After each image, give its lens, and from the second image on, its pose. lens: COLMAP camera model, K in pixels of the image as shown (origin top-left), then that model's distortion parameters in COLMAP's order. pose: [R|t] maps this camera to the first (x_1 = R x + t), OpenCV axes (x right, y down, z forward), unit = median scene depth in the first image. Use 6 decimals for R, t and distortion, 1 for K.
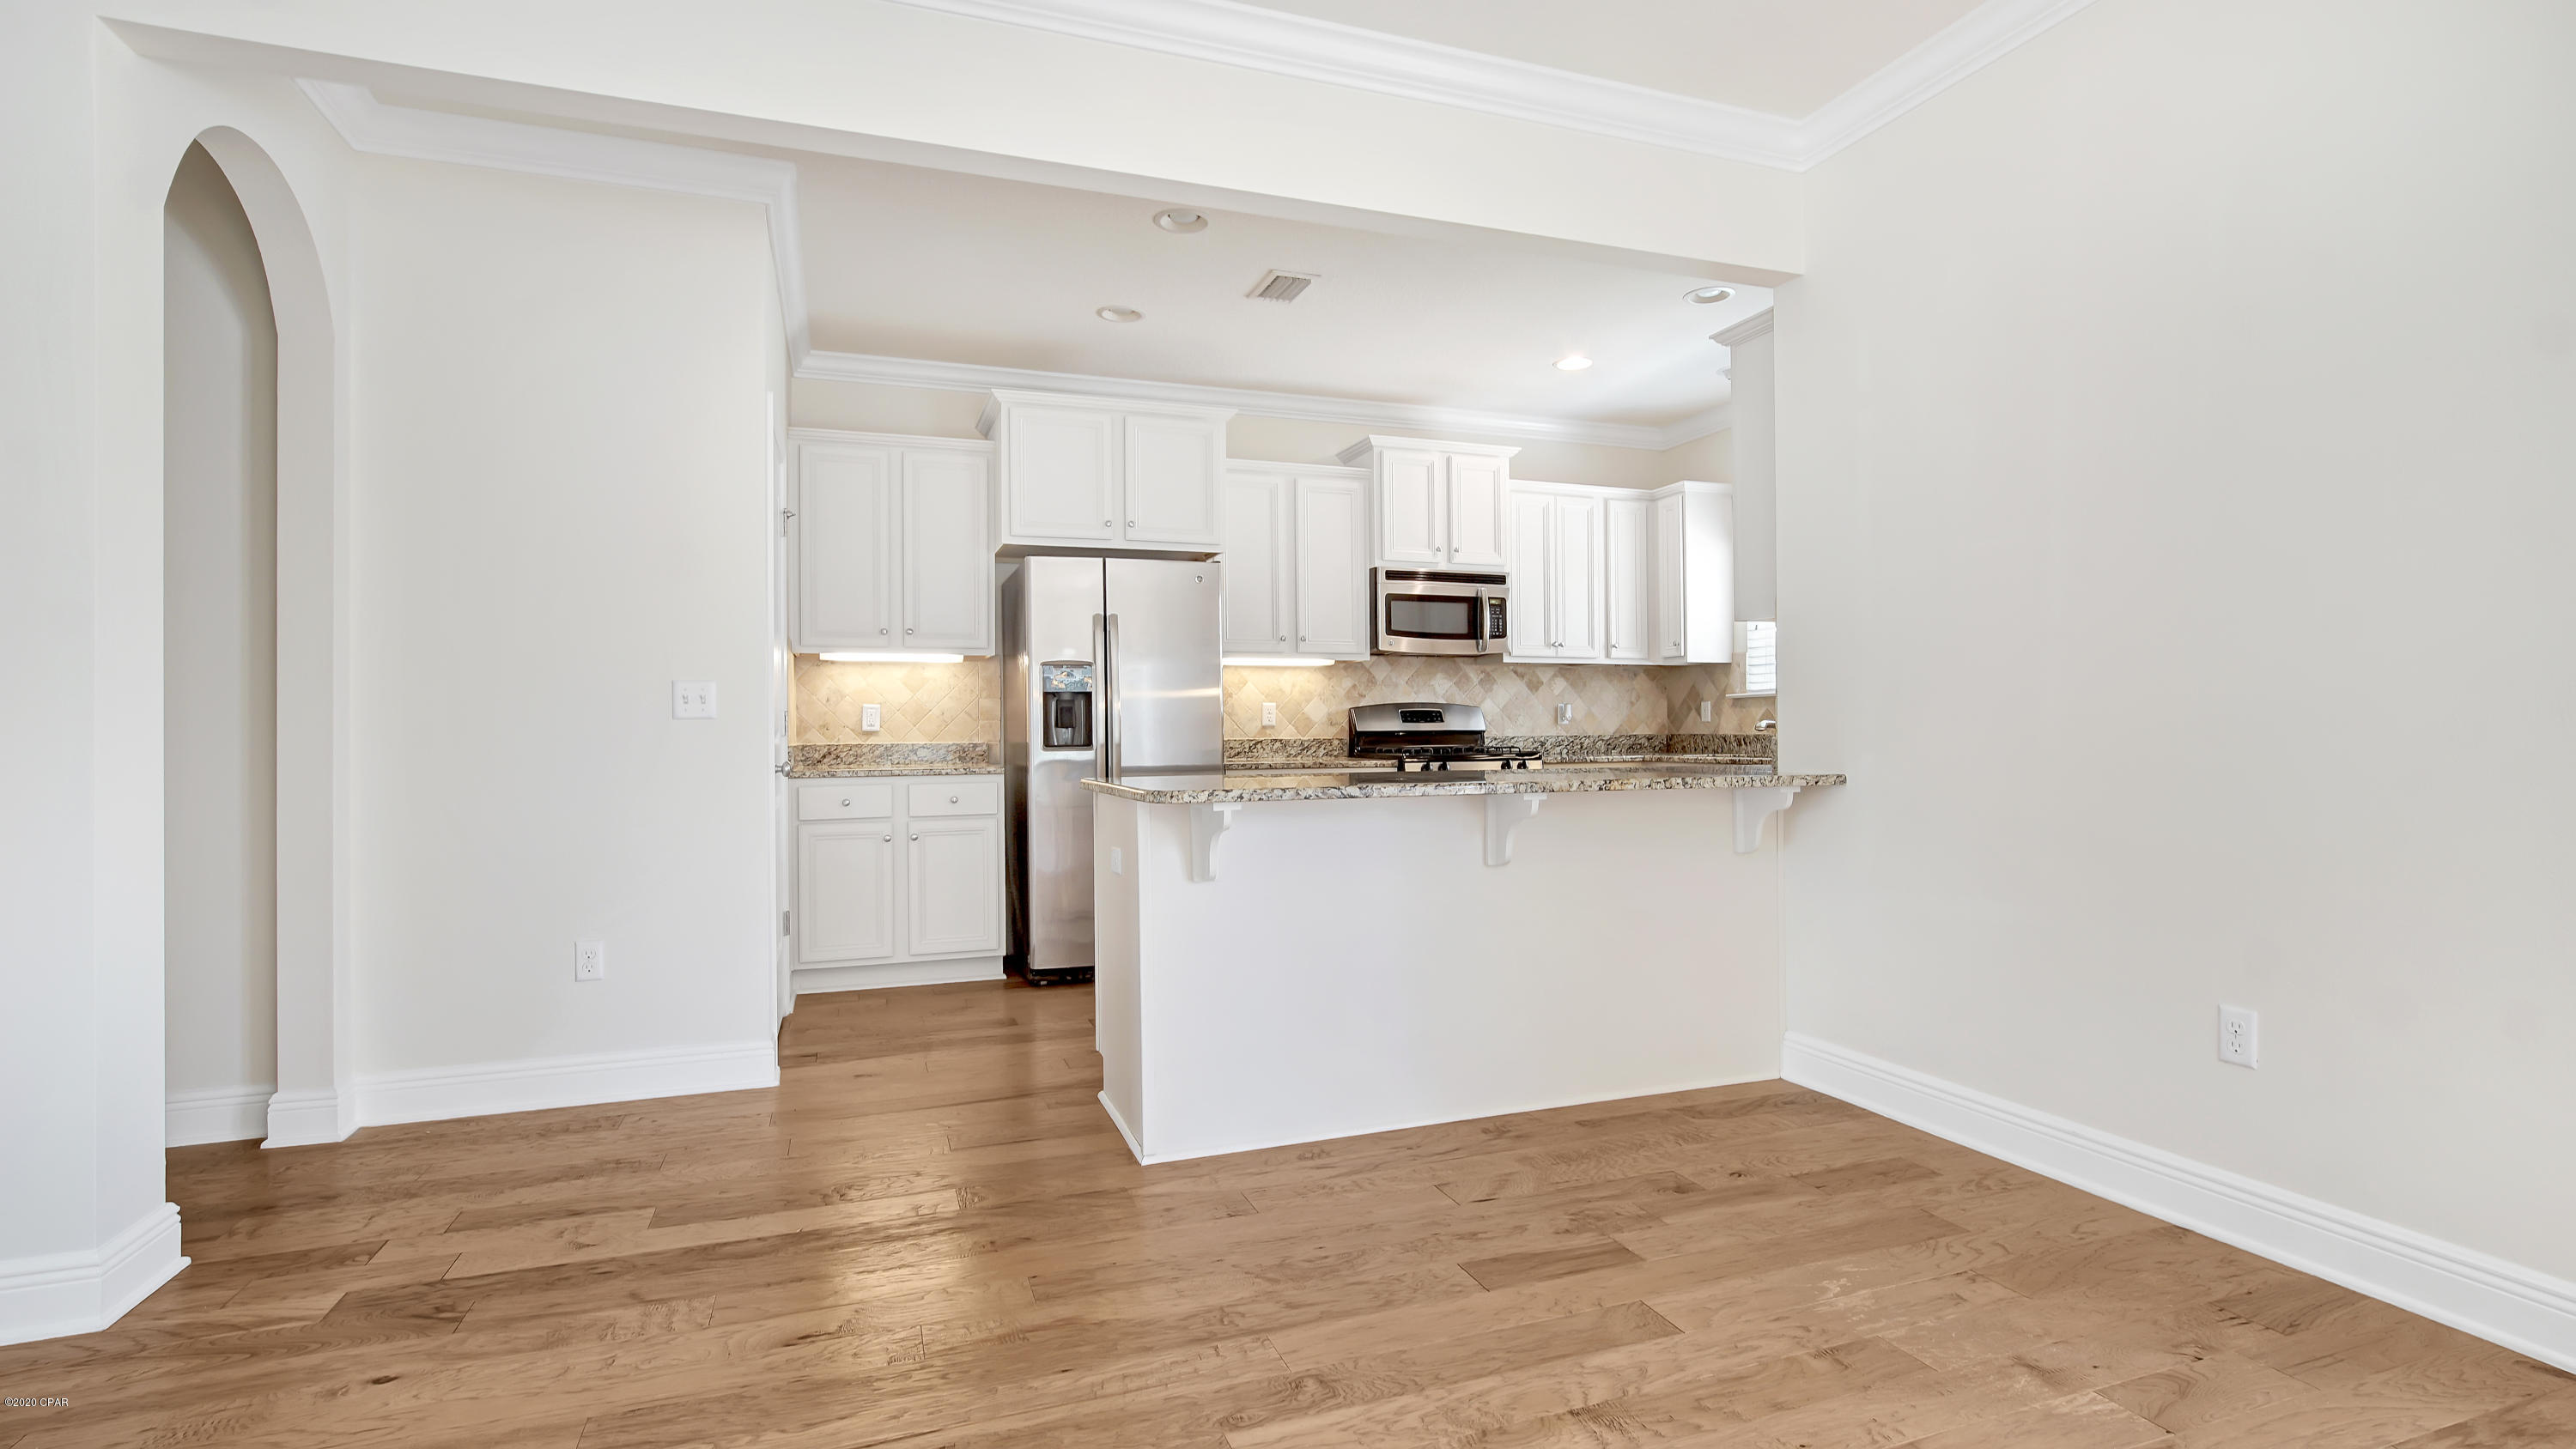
lens RADIAL K [[1190.9, 0, 1269.8], [0, 1190.9, 727.2], [0, 0, 1]] dist [-0.005786, -0.000691]
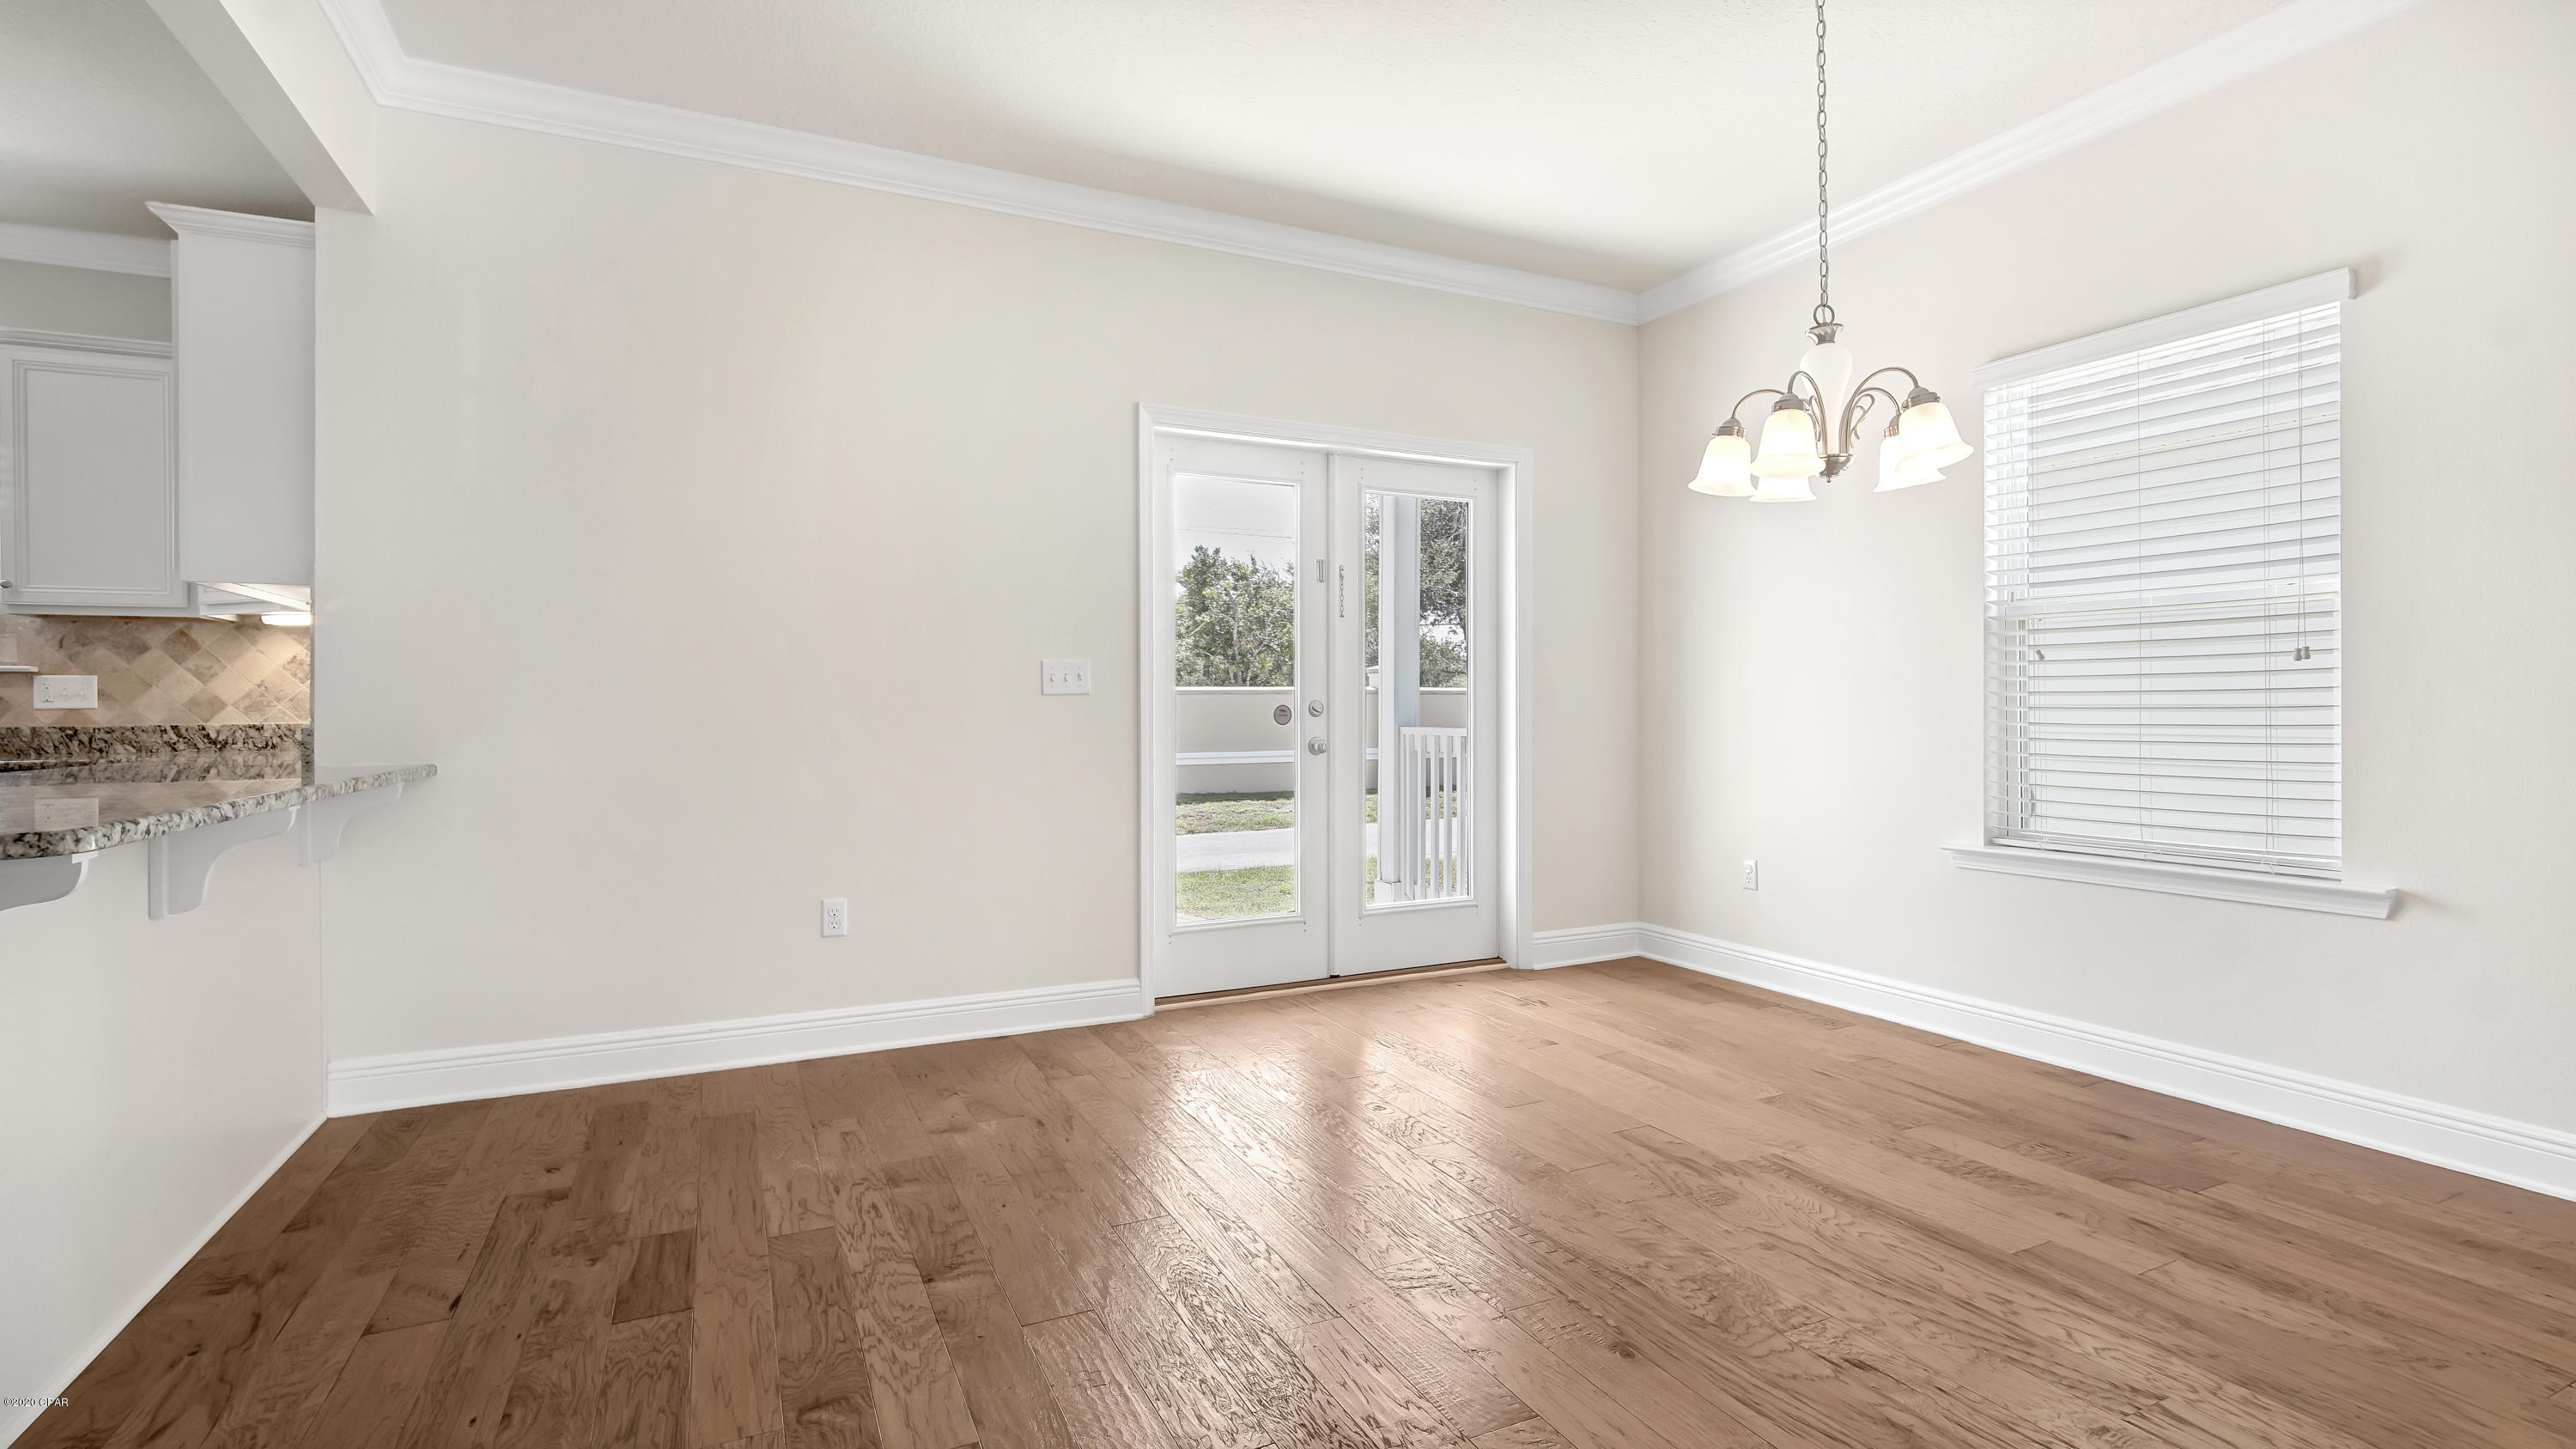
lens RADIAL K [[1191.2, 0, 1267.2], [0, 1191.2, 710.9], [0, 0, 1]] dist [-0.005786, -0.000691]
pose [[-0.099021, 0.002797, 0.995081, -0.627022], [0.004659, 0.999986, -0.002347, 0.002163], [-0.995074, 0.004403, -0.099033, 0.495314]]
